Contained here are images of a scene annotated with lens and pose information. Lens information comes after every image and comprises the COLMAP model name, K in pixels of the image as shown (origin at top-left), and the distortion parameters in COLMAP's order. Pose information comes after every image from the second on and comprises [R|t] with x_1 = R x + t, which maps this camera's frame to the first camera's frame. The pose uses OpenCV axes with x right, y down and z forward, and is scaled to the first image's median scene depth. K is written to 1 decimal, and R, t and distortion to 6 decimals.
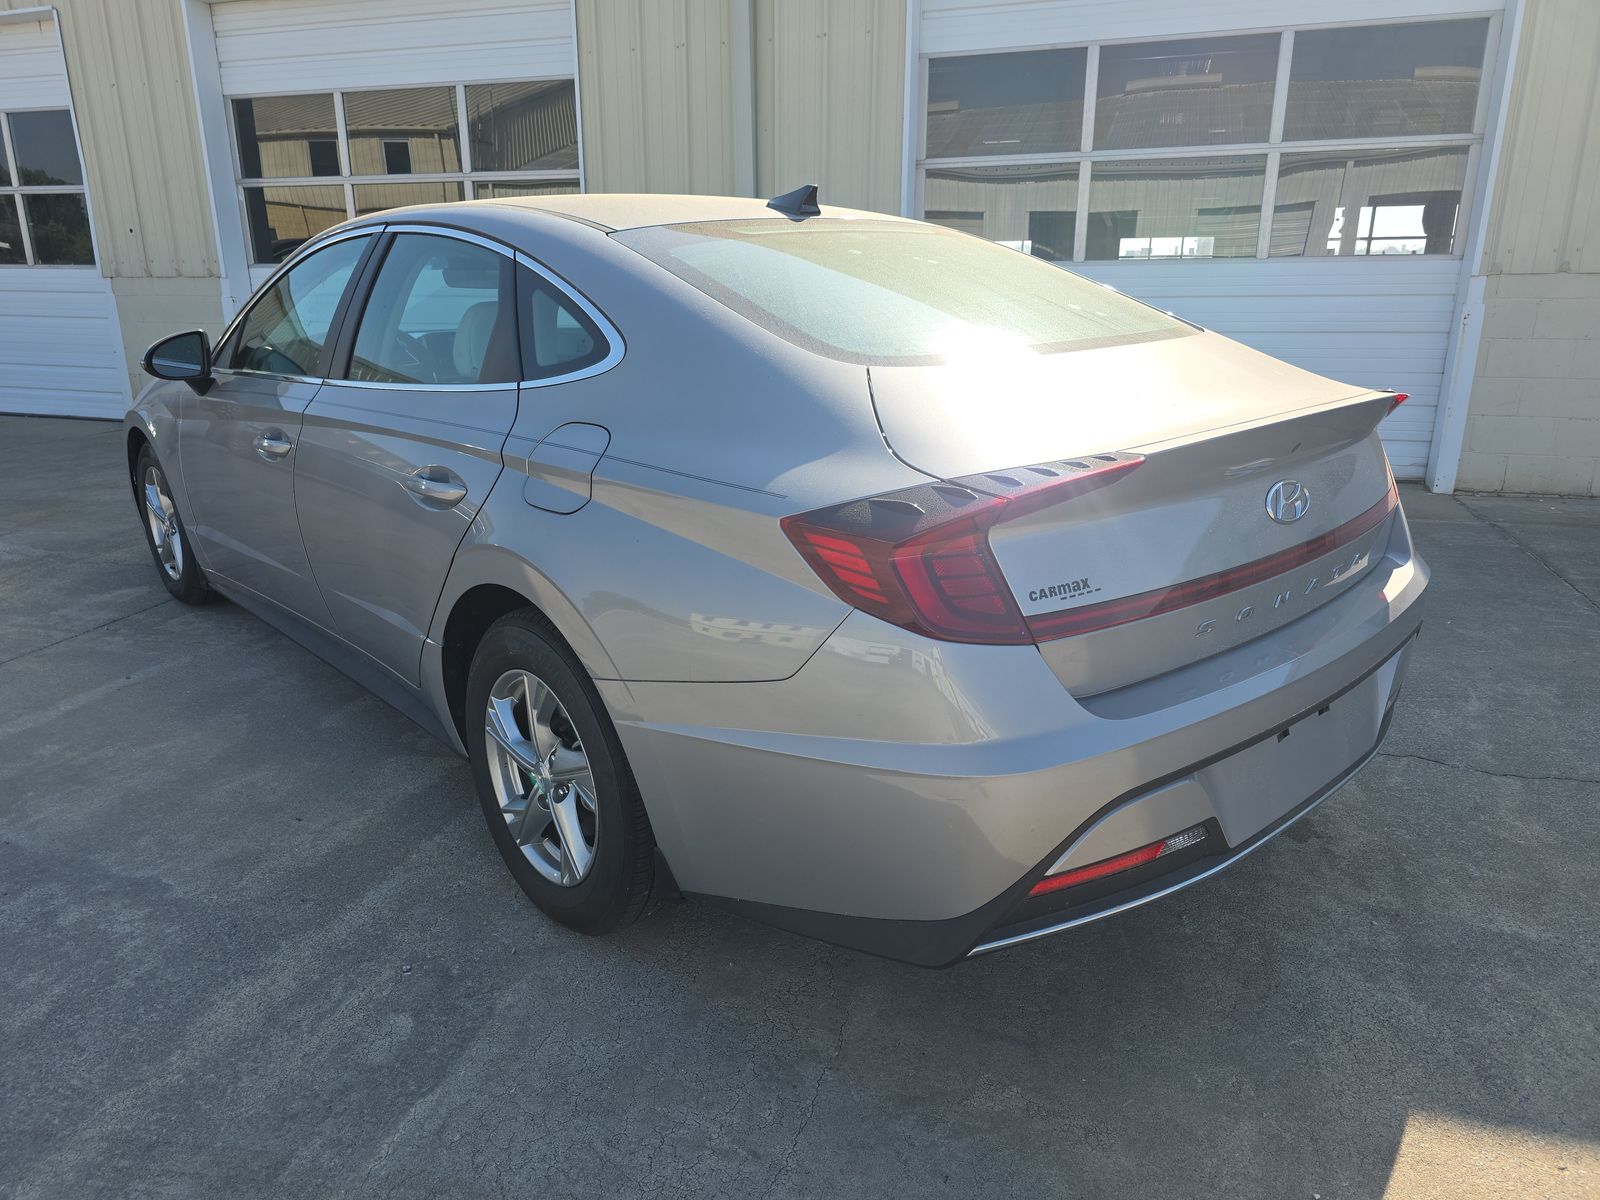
lens RADIAL K [[1079.1, 0, 796.3], [0, 1079.1, 596.9], [0, 0, 1]] dist [0.040888, -0.034045]
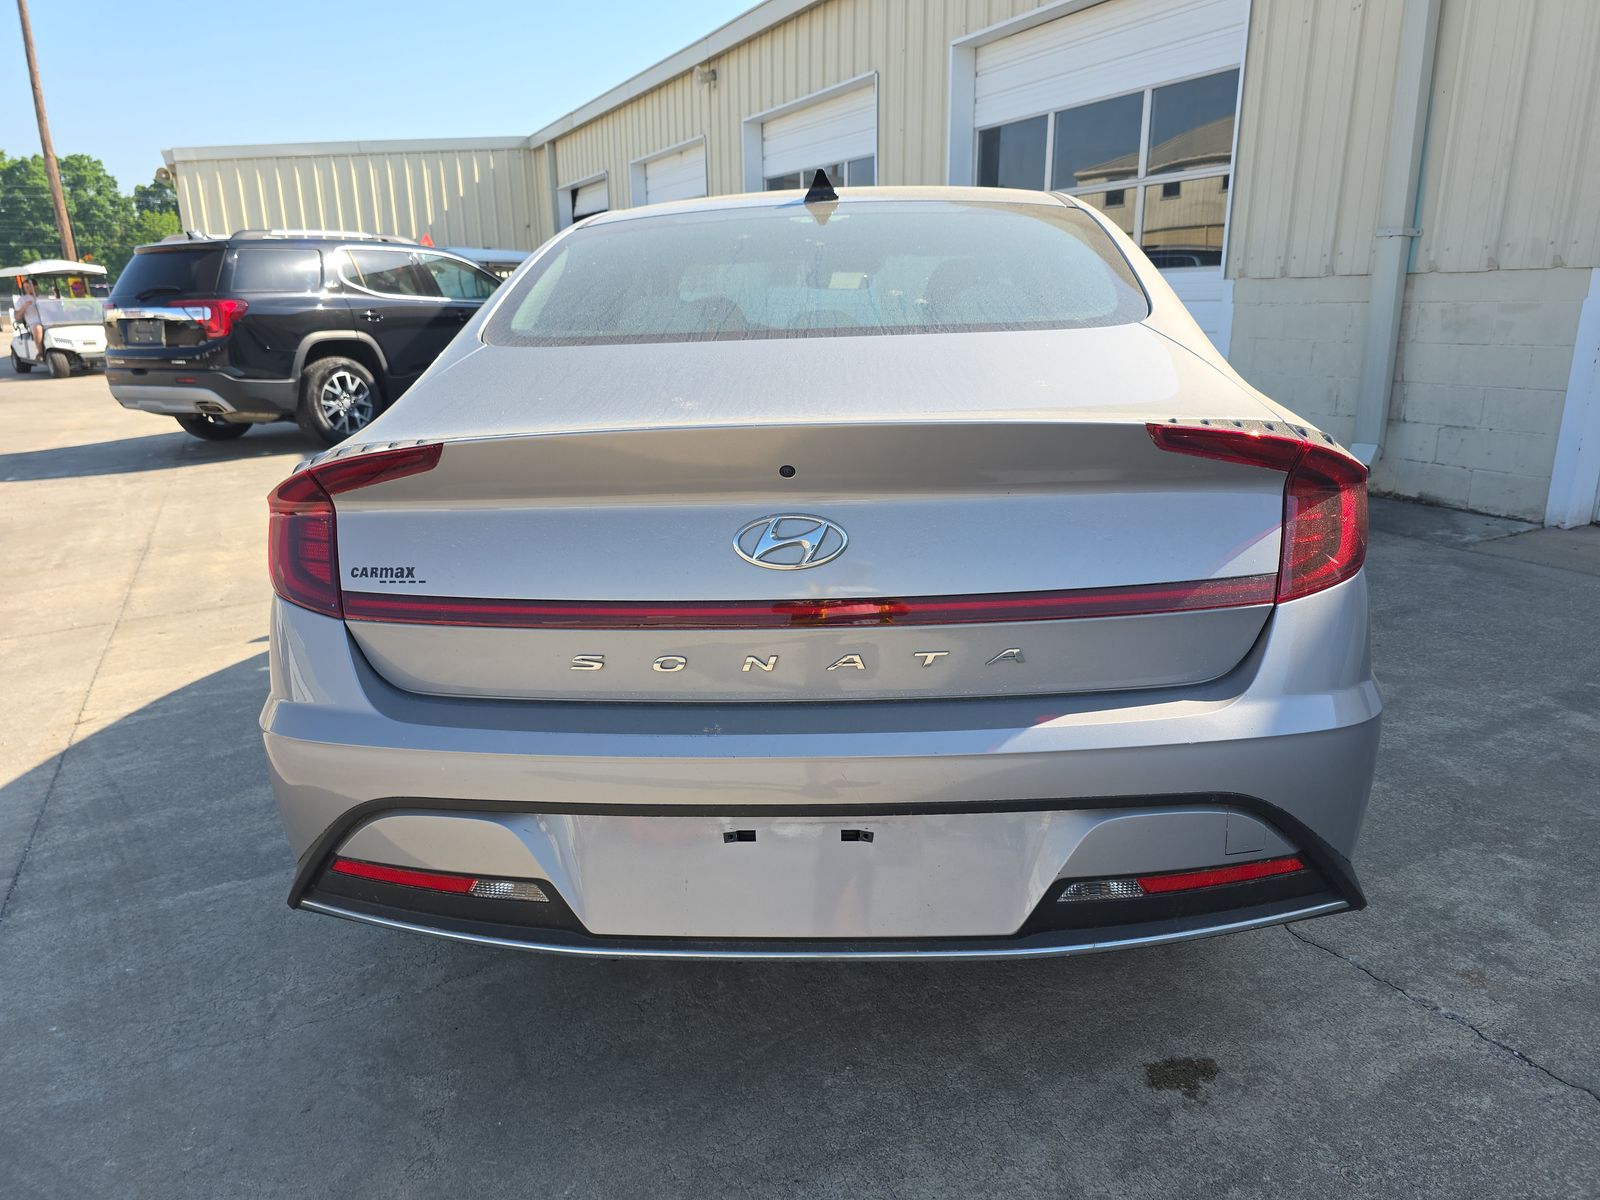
lens RADIAL K [[1079.1, 0, 796.3], [0, 1079.1, 596.9], [0, 0, 1]] dist [0.040888, -0.034045]
pose [[0.704034, 0.183510, -0.686047, 0.820140], [-0.191549, 0.979303, 0.065382, -0.083451], [0.683846, 0.085381, 0.724614, 0.384640]]
